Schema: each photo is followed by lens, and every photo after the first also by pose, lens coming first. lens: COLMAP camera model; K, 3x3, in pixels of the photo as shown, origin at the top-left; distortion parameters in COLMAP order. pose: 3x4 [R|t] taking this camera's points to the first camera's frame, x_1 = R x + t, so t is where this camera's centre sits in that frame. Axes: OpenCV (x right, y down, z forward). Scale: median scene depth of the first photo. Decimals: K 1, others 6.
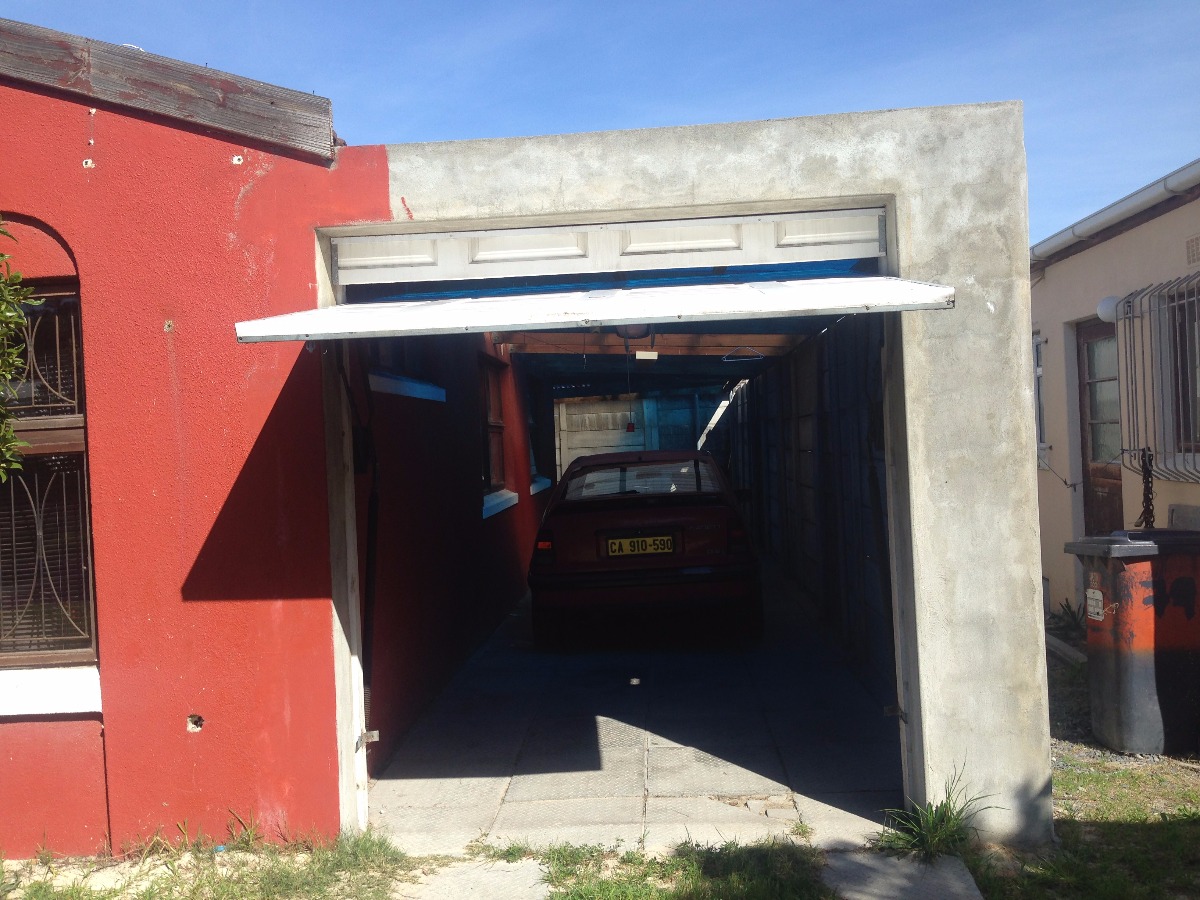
lens RADIAL K [[1086.2, 0, 588.4], [0, 1086.2, 454.7], [0, 0, 1]] dist [0.102452, -0.153079]
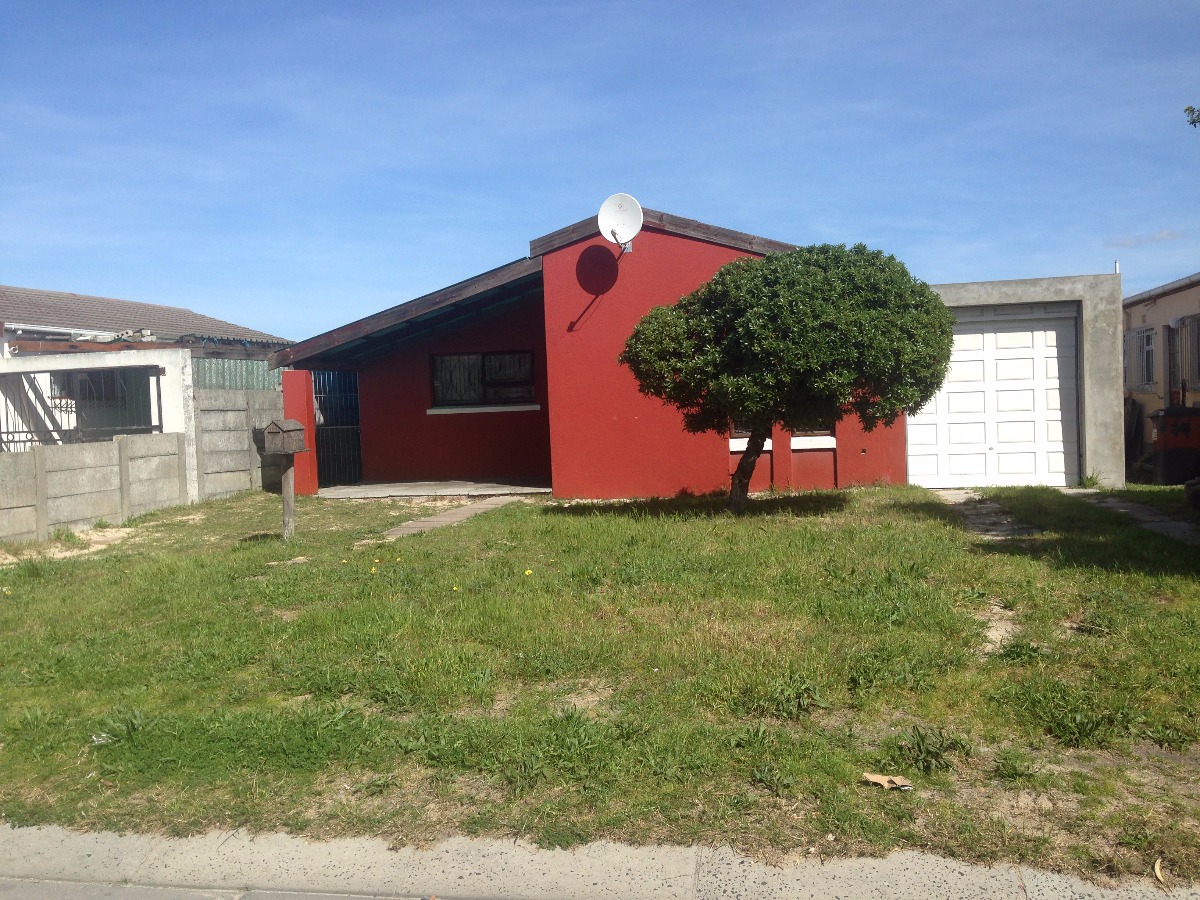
lens RADIAL K [[1081.4, 0, 607.3], [0, 1081.4, 449.2], [0, 0, 1]] dist [0.130667, -0.234489]
pose [[0.990415, 0.018484, -0.136882, -0.699753], [-0.014089, 0.999356, 0.033011, 0.135967], [0.137404, -0.030766, 0.990037, -2.576732]]
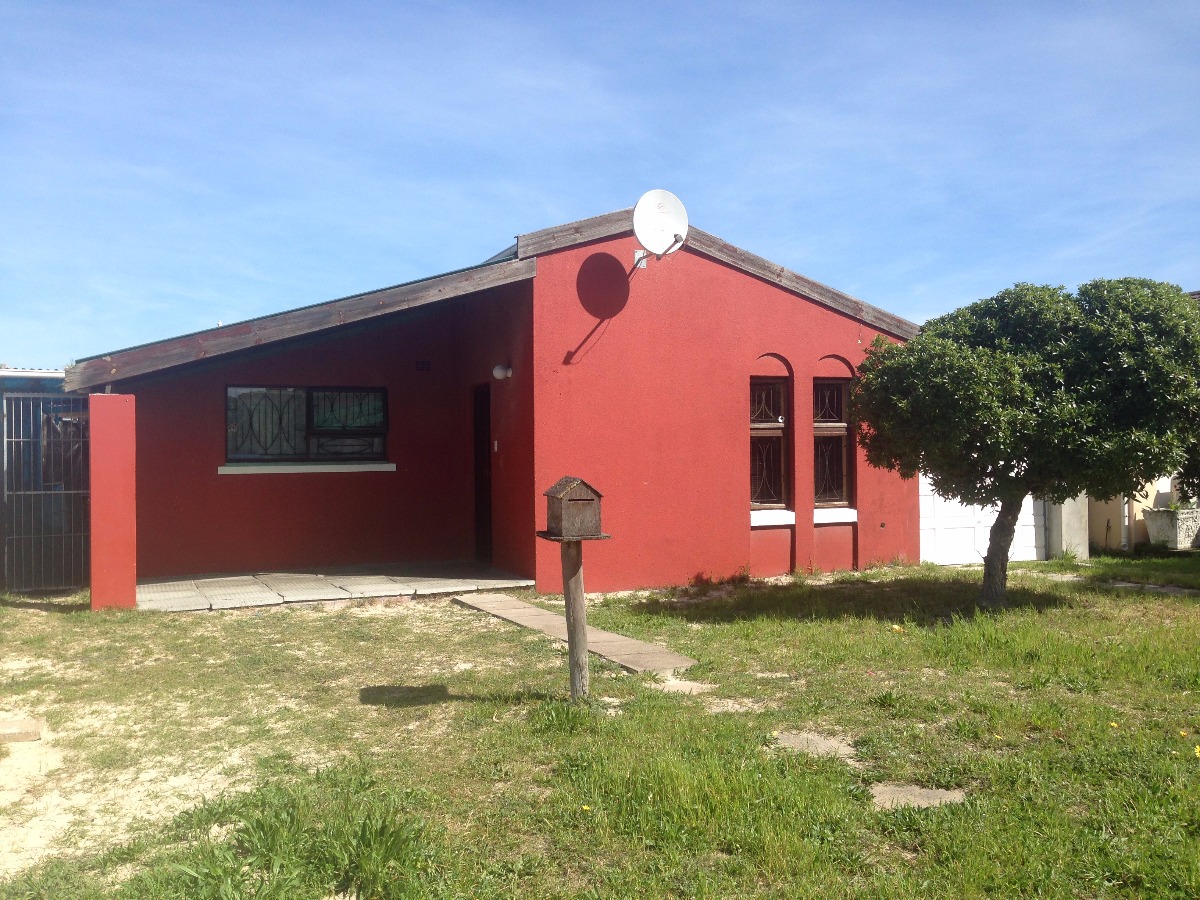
lens RADIAL K [[1081.4, 0, 607.3], [0, 1081.4, 449.2], [0, 0, 1]] dist [0.130667, -0.234489]
pose [[0.893651, 0.042946, 0.446703, -2.440858], [-0.025270, 0.998647, -0.045456, 0.191510], [-0.448051, 0.029333, 0.893527, -1.392566]]
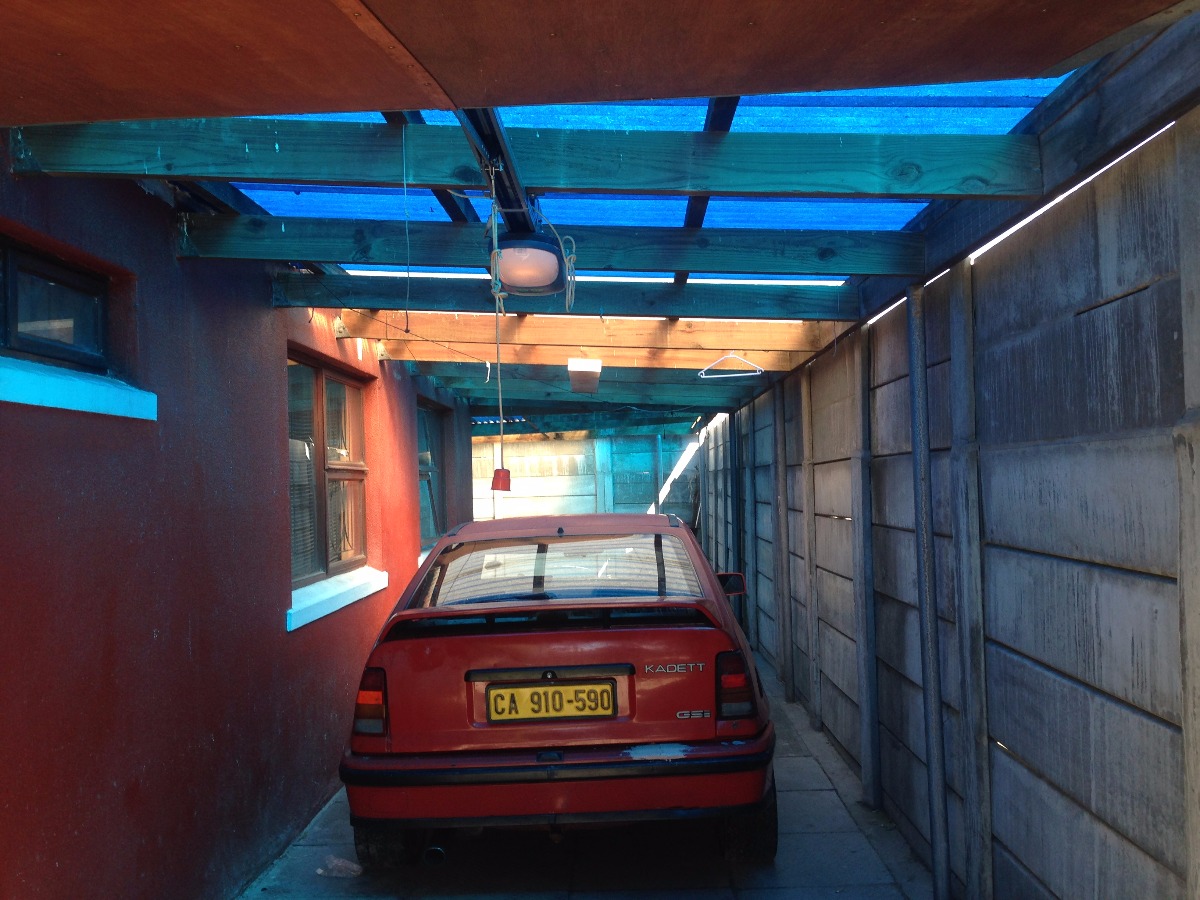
lens RADIAL K [[1103.4, 0, 600.0], [0, 1103.4, 450.0], [0, 0, 1]] dist [0.078663, -0.101145]
pose [[0.998819, 0.016621, 0.045662, 0.035523], [-0.014537, 0.998854, -0.045596, -0.011105], [-0.046367, 0.044878, 0.997916, 0.361068]]
